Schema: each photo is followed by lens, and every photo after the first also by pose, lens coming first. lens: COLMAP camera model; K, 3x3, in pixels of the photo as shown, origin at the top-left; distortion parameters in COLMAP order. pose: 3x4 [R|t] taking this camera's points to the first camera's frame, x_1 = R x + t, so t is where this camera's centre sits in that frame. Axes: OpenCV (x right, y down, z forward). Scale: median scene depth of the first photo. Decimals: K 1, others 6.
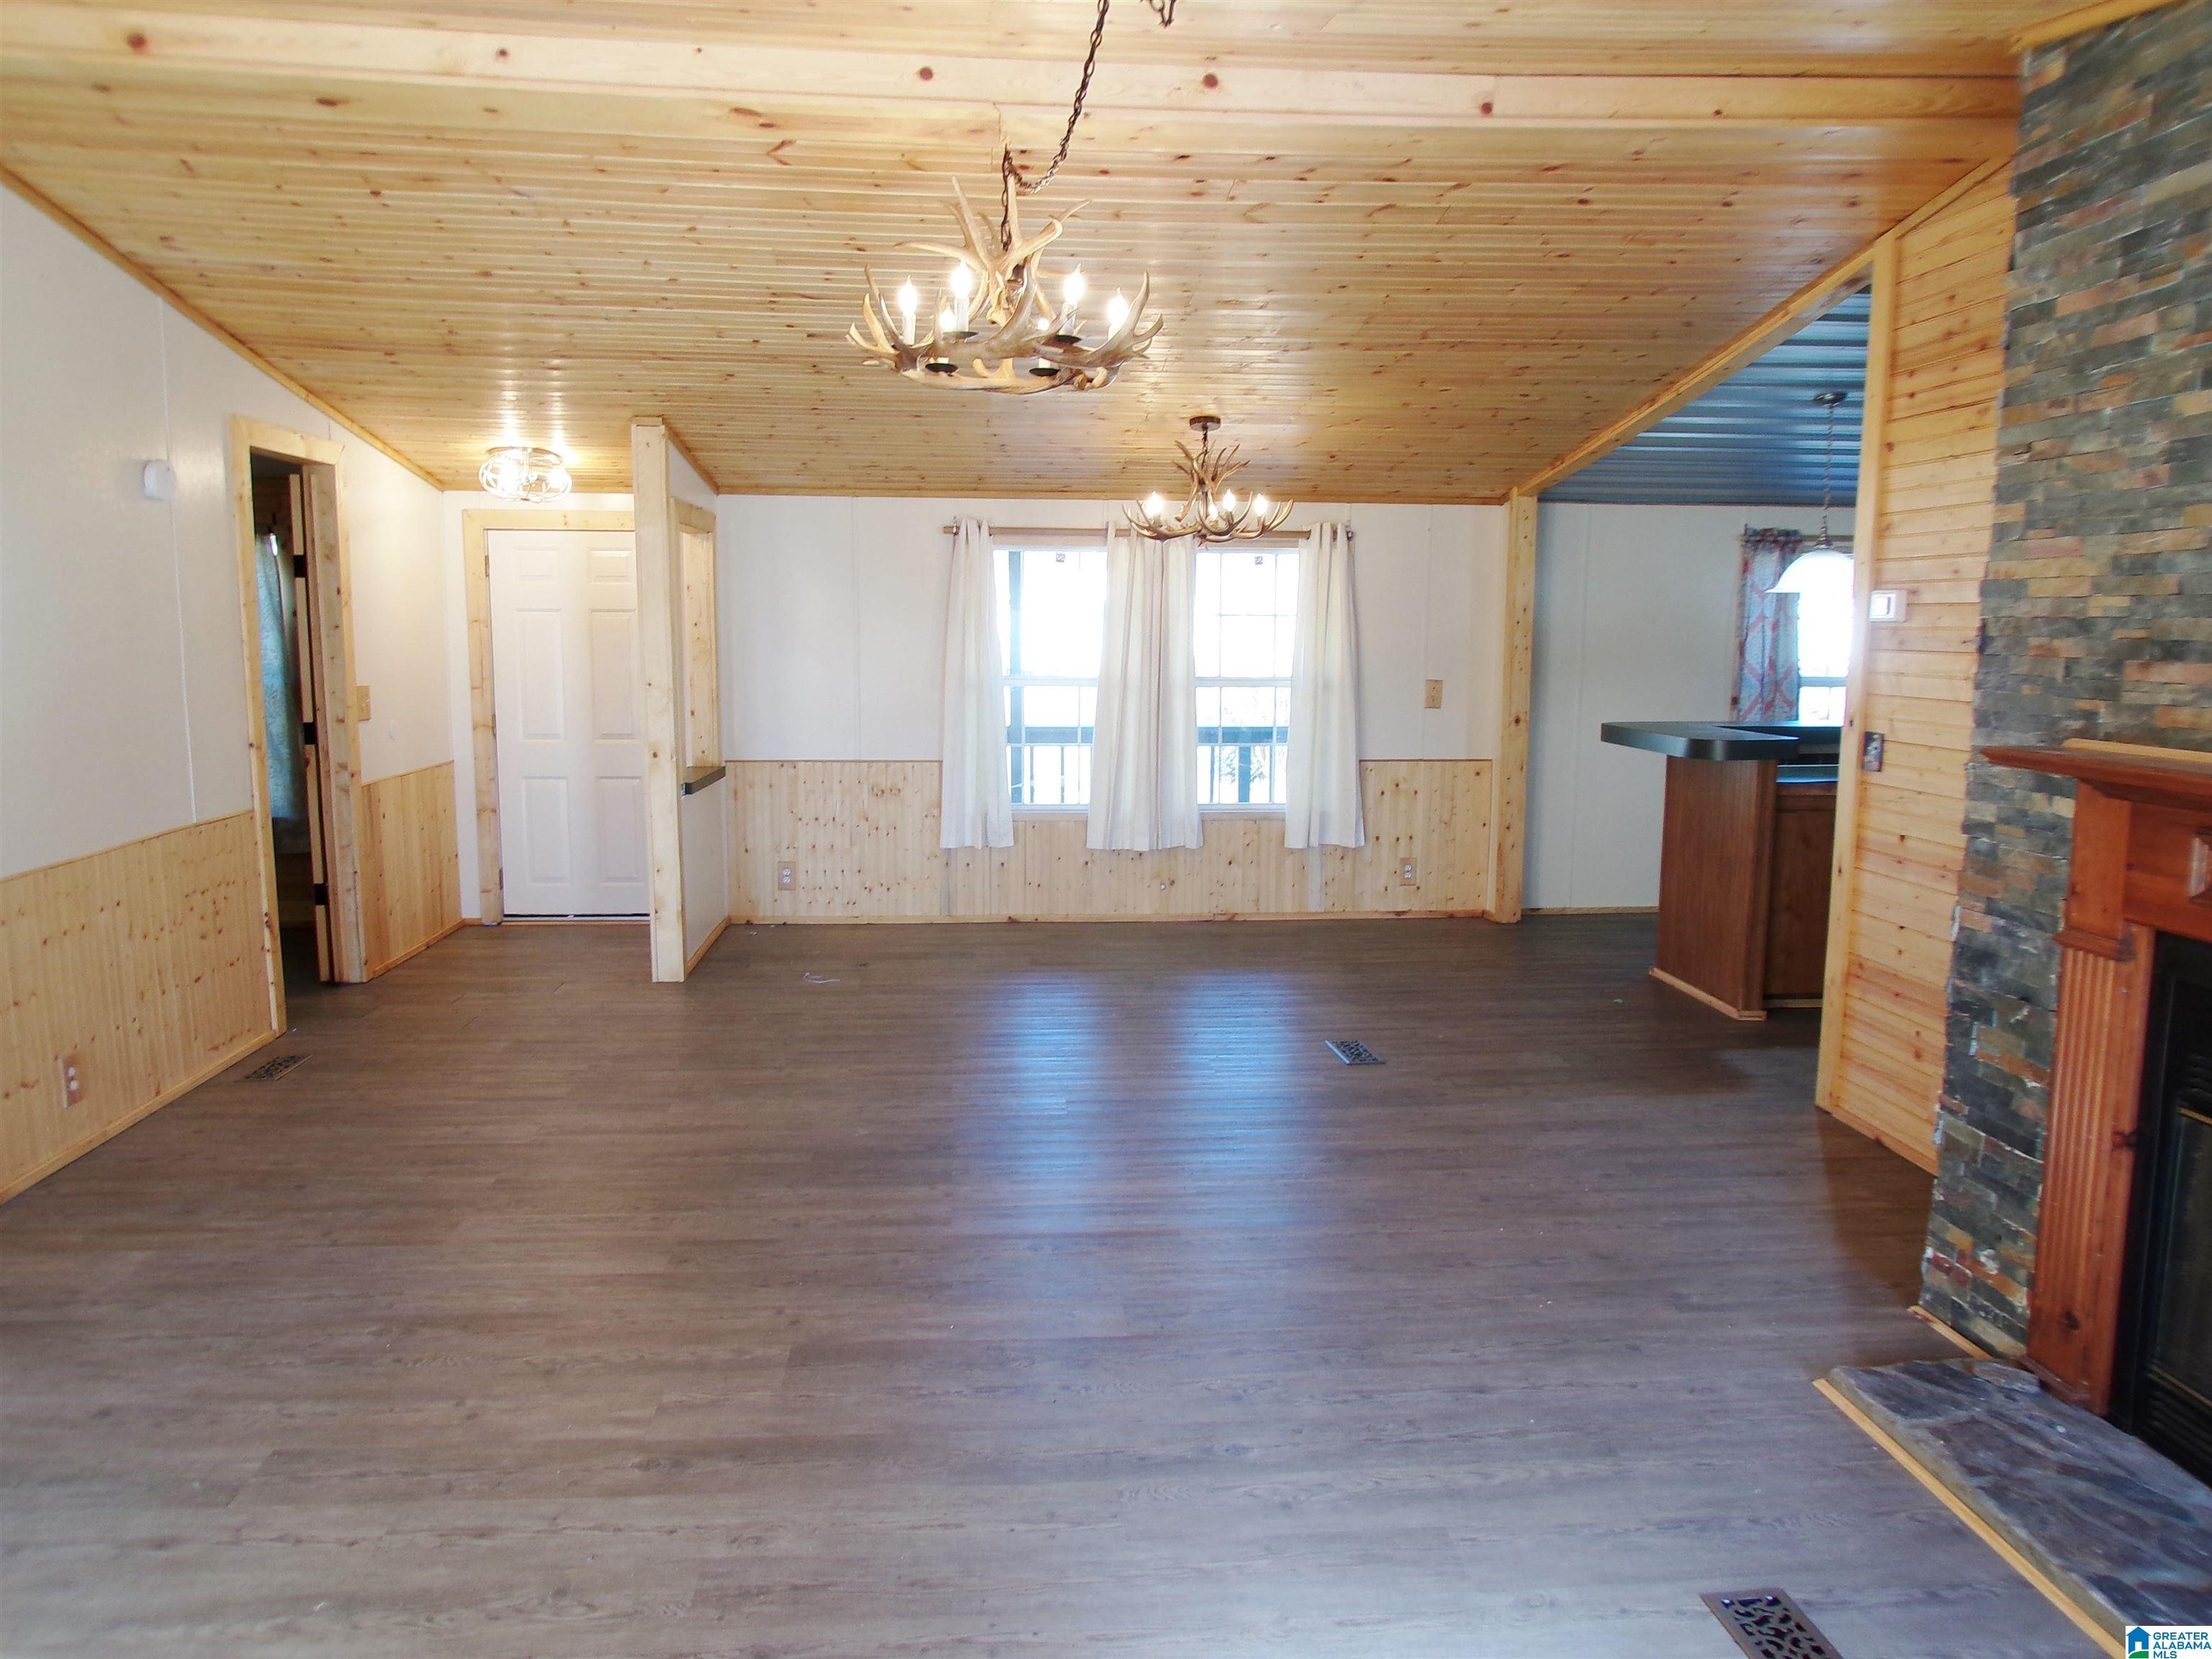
lens RADIAL K [[1492.0, 0, 1096.7], [0, 1492.0, 833.0], [0, 0, 1]] dist [-0.046521, 0.020949]
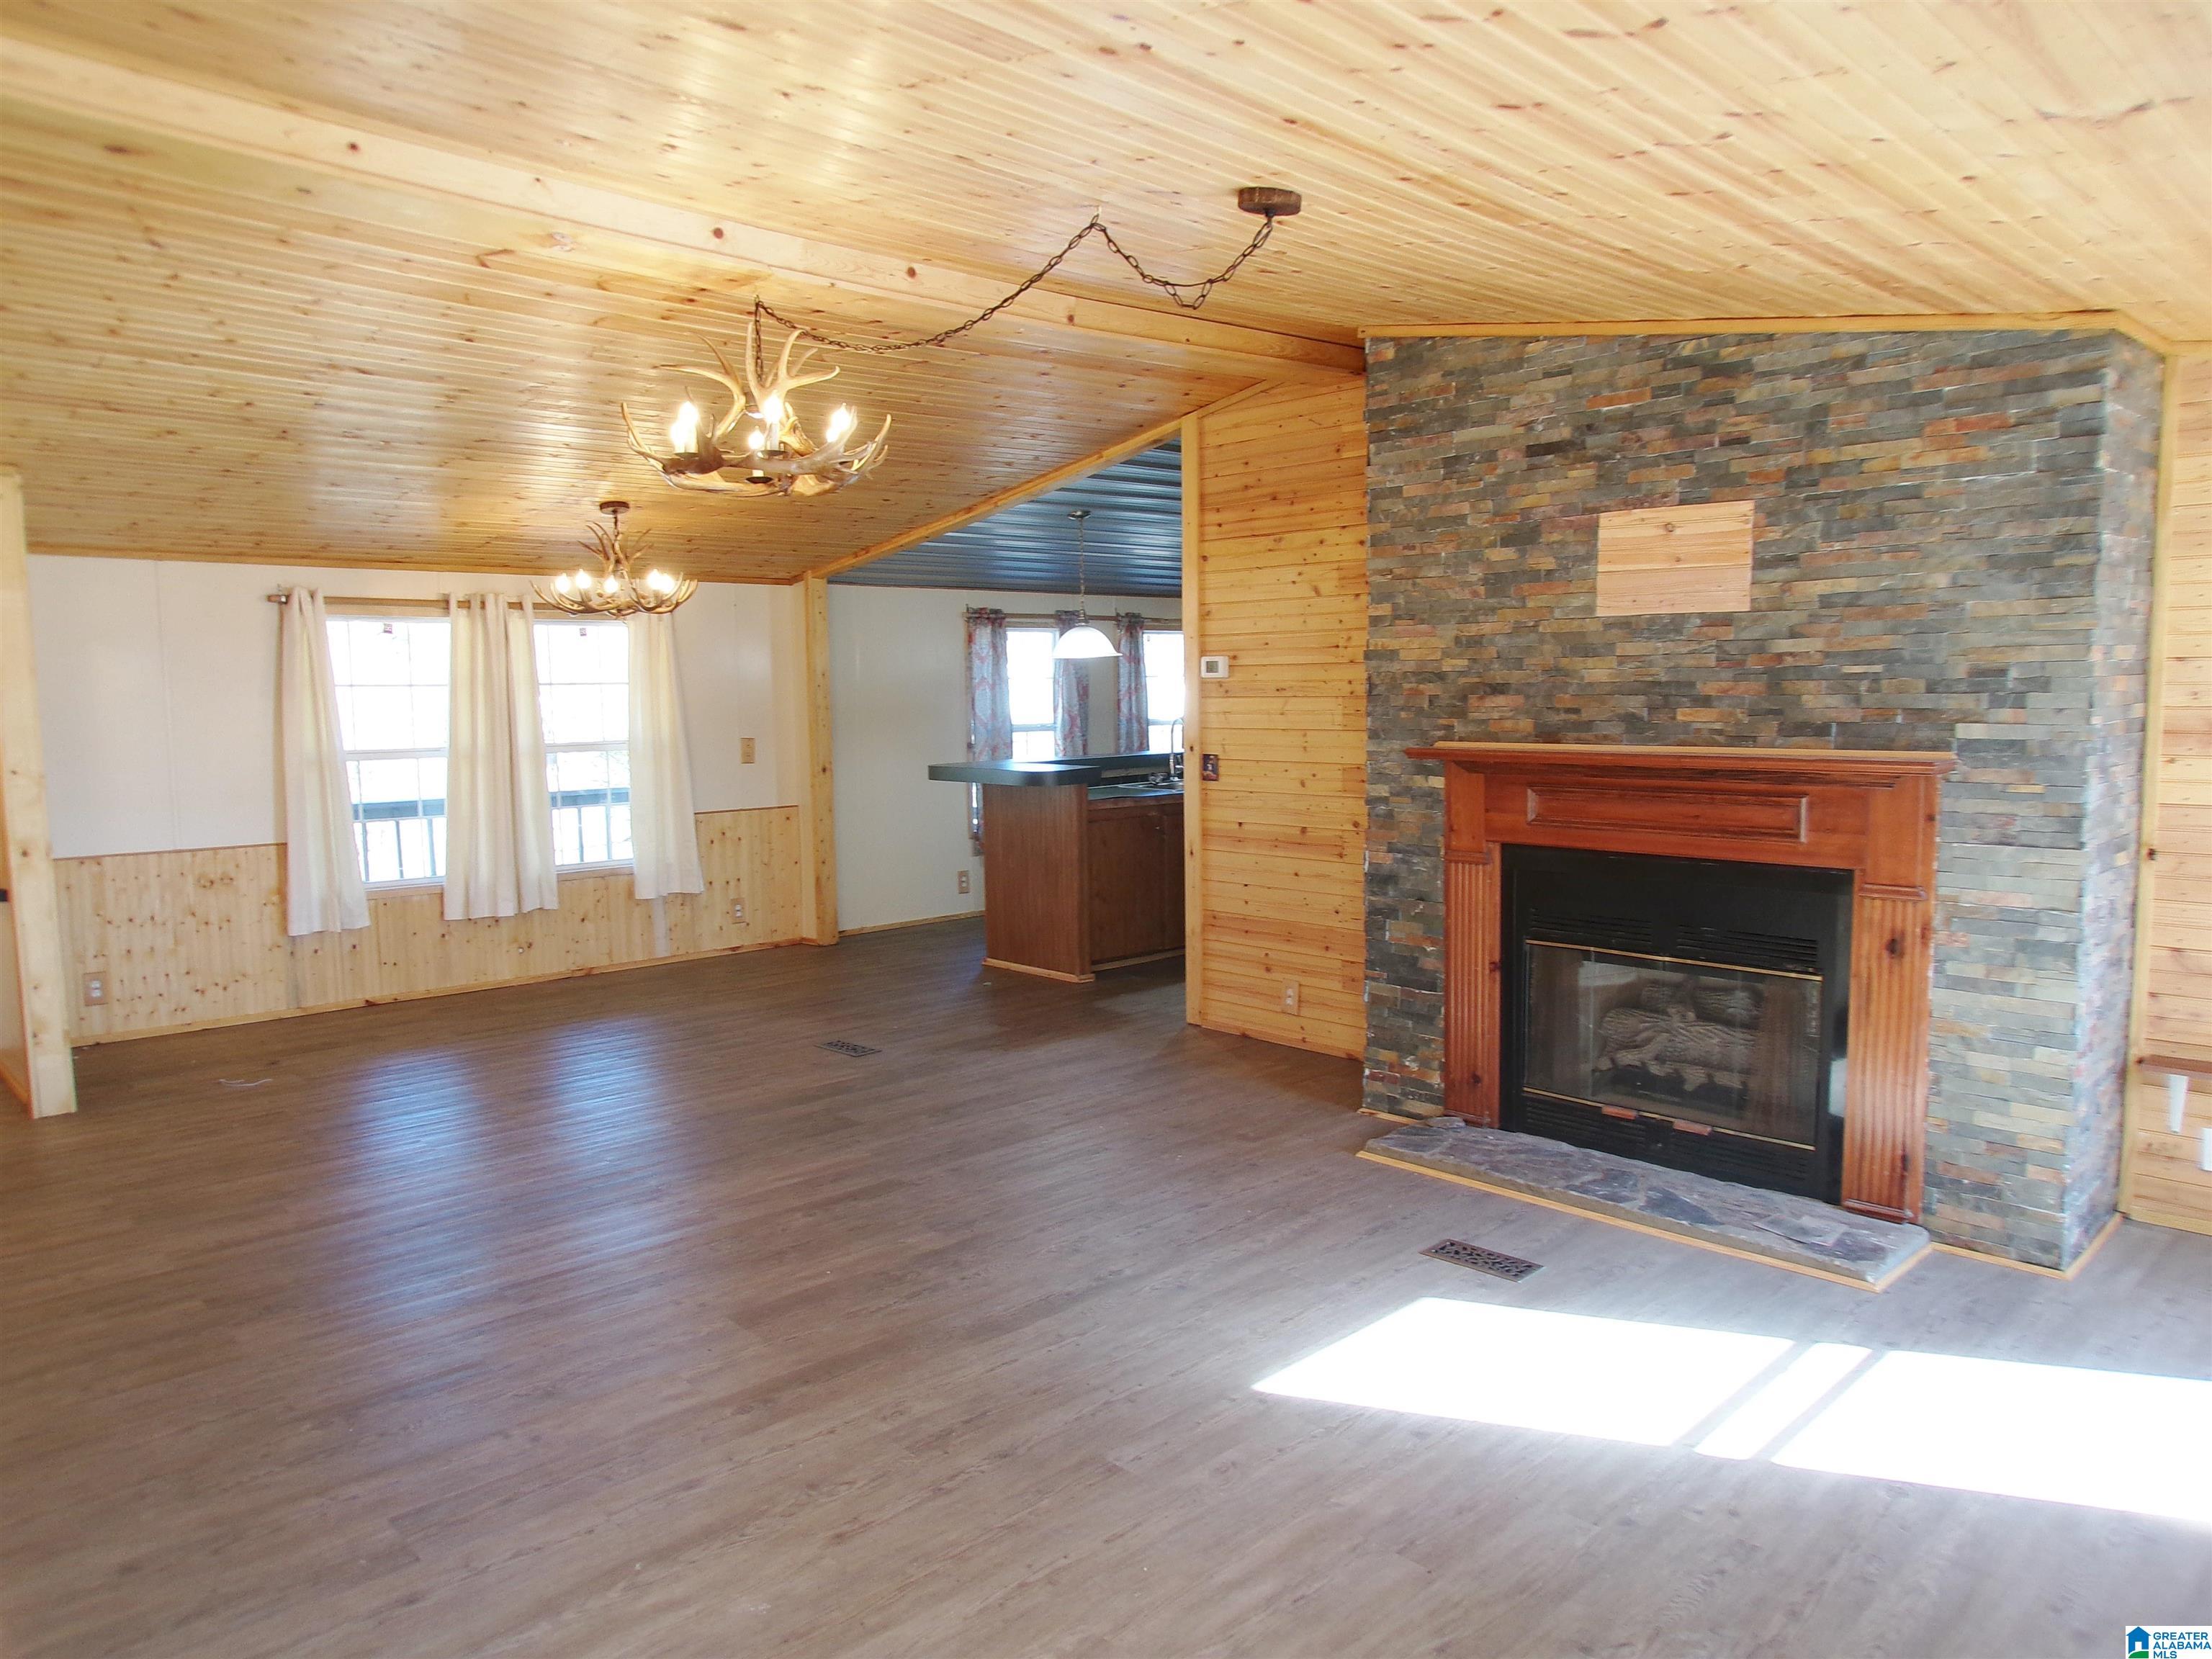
lens RADIAL K [[1494.2, 0, 1099.7], [0, 1494.2, 828.2], [0, 0, 1]] dist [-0.047813, 0.001003]
pose [[0.777309, -0.072862, 0.624885, -0.625572], [0.103140, 0.994590, -0.012329, 0.014428], [-0.620607, 0.074034, 0.780619, -0.091559]]
